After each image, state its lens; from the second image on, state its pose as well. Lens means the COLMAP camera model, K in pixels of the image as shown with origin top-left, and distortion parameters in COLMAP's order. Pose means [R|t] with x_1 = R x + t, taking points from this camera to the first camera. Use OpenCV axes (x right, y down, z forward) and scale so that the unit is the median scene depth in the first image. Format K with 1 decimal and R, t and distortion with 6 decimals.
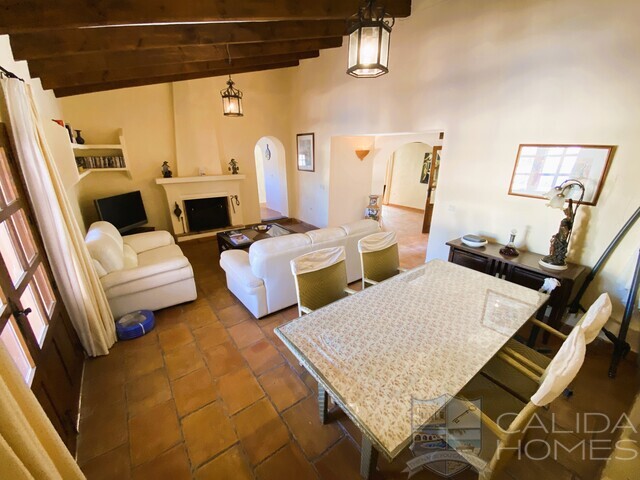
lens RADIAL K [[258.8, 0, 320.0], [0, 258.8, 240.0], [0, 0, 1]] dist [0.016512, -0.019573]
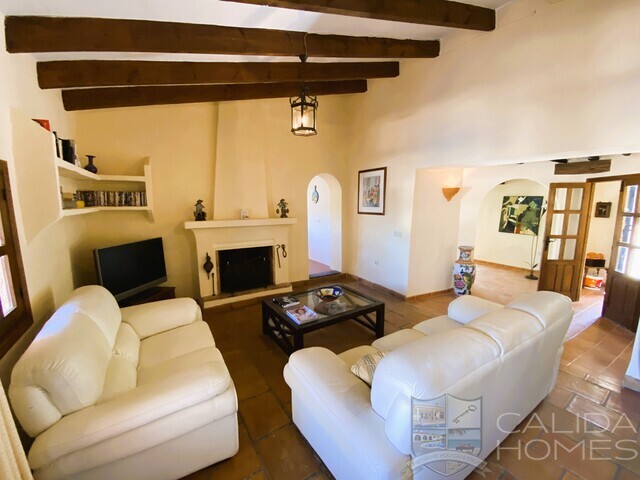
lens RADIAL K [[258.8, 0, 320.0], [0, 258.8, 240.0], [0, 0, 1]] dist [0.016512, -0.019573]
pose [[0.997598, 0.010572, -0.068460, -0.184182], [-0.023080, 0.982545, -0.184587, -0.053346], [0.065313, 0.185724, 0.980429, 0.289517]]
